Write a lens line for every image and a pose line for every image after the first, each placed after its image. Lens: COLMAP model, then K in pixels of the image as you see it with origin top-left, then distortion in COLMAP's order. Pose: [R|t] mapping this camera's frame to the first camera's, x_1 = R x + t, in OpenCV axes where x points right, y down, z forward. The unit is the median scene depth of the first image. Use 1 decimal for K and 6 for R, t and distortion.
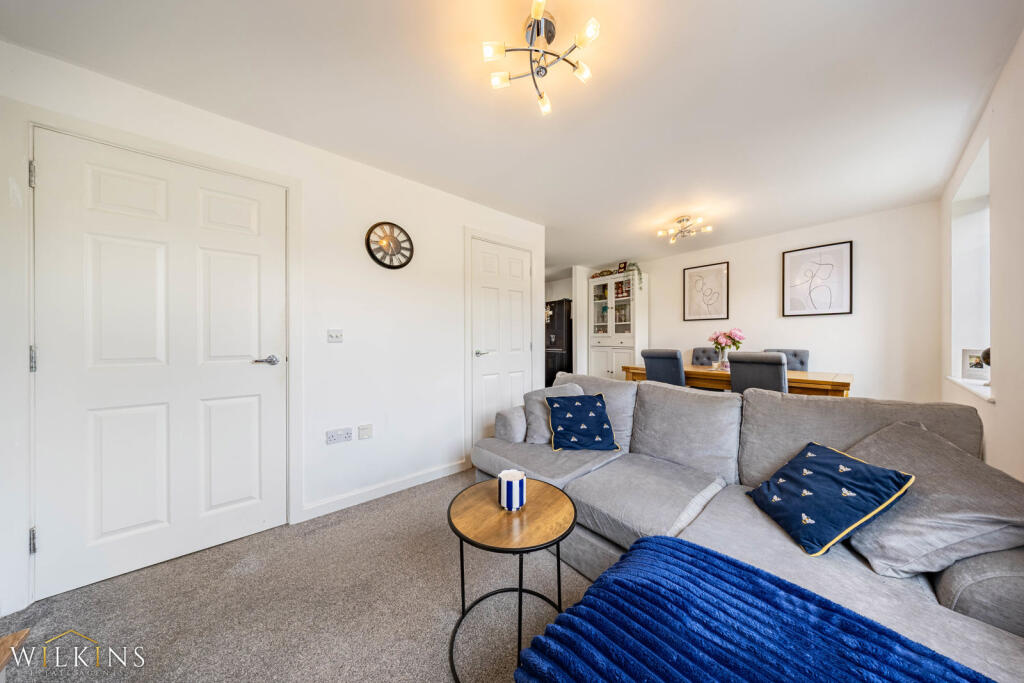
lens RADIAL K [[292.6, 0, 510.2], [0, 292.6, 342.2], [0, 0, 1]] dist [-0.006628, -0.000154]
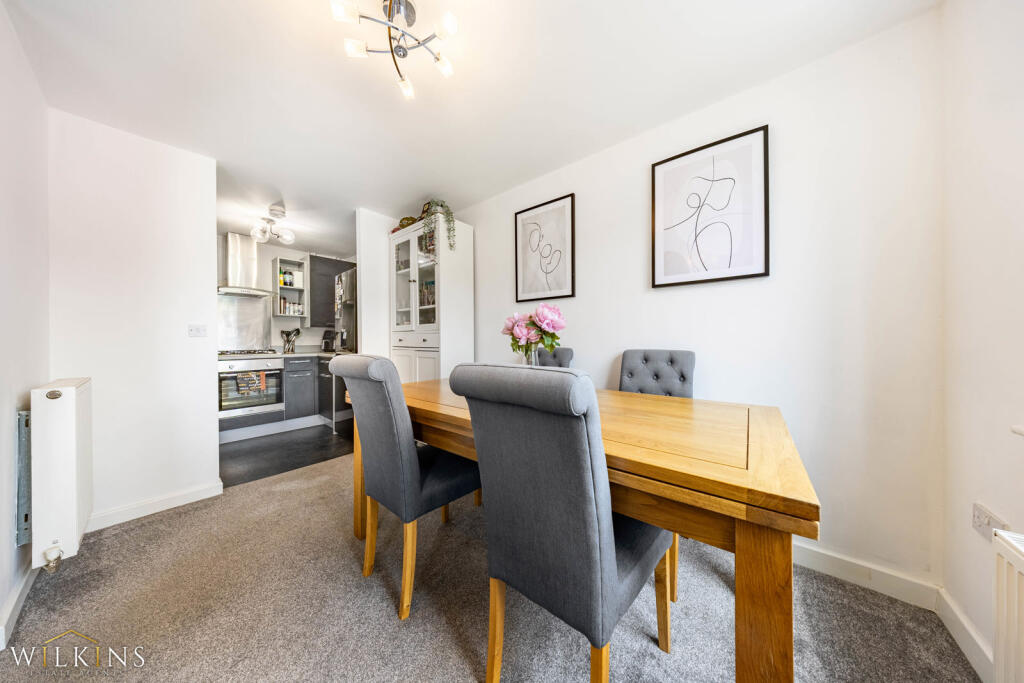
lens RADIAL K [[292.6, 0, 511.4], [0, 292.6, 344.8], [0, 0, 1]] dist [-0.006628, -0.000154]
pose [[0.978581, -0.000707, 0.205862, 0.444638], [-0.000050, 0.999993, 0.003672, 0.008241], [-0.205864, -0.003604, 0.978574, 0.412442]]
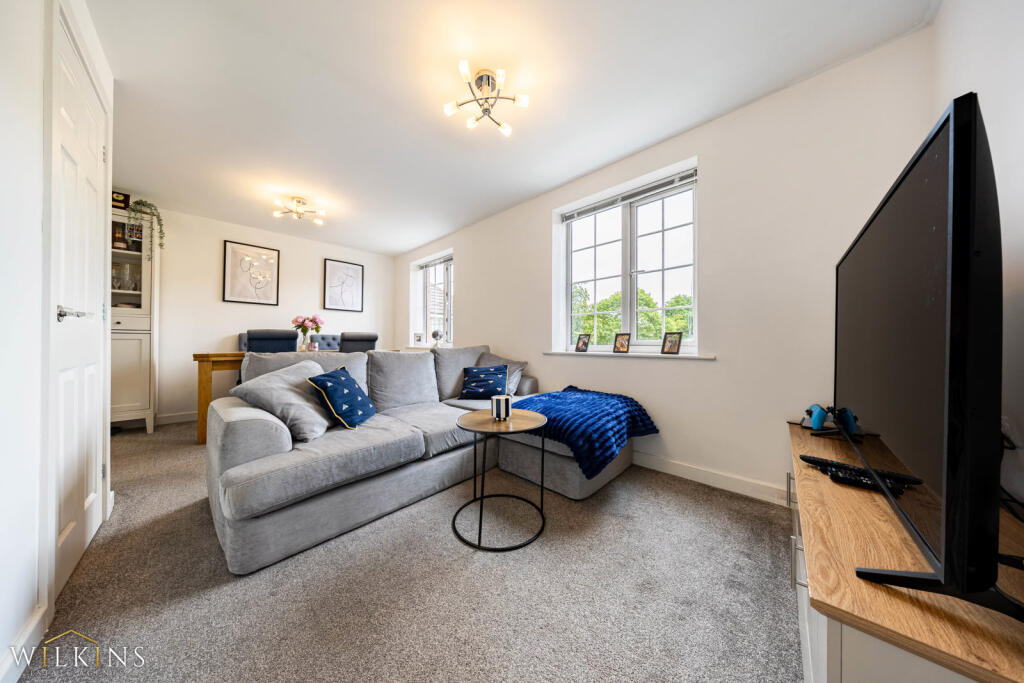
lens RADIAL K [[292.6, 0, 511.1], [0, 292.6, 337.7], [0, 0, 1]] dist [-0.006628, -0.000154]
pose [[-0.139528, 0.011968, 0.990146, -0.341168], [0.002428, 0.999928, -0.011744, 0.043556], [-0.990215, 0.000765, -0.139547, 0.277993]]
